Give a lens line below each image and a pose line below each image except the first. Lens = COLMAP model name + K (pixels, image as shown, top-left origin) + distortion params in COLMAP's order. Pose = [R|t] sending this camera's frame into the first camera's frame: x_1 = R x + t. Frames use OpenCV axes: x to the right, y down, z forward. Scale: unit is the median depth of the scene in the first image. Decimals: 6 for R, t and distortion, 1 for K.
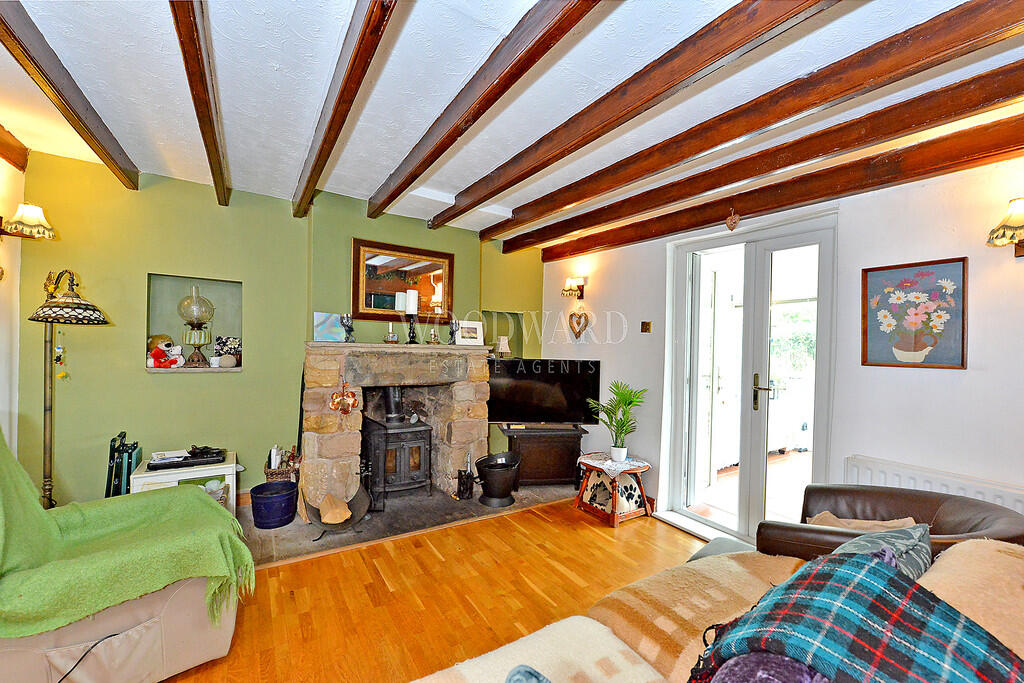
lens RADIAL K [[405.3, 0, 505.7], [0, 405.3, 332.0], [0, 0, 1]] dist [-0.005907, -0.001458]
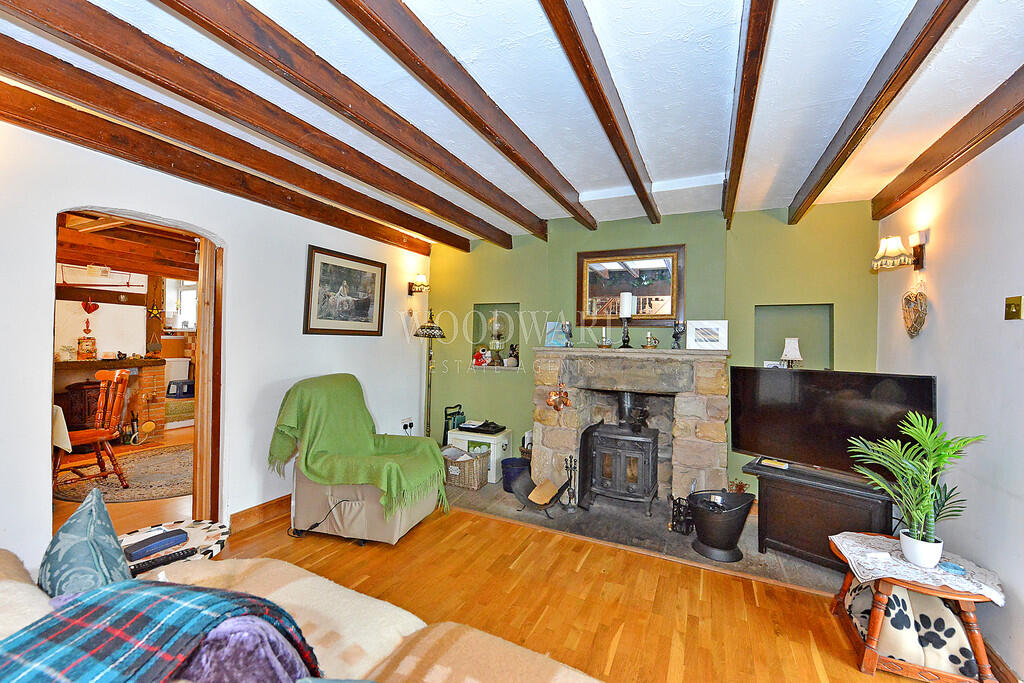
lens RADIAL K [[405.3, 0, 499.2], [0, 405.3, 320.5], [0, 0, 1]] dist [-0.005907, -0.001458]
pose [[0.527488, -0.065105, -0.847064, 0.460556], [0.026249, 0.997832, -0.060347, 0.014361], [0.849157, 0.009598, 0.528053, 0.247382]]
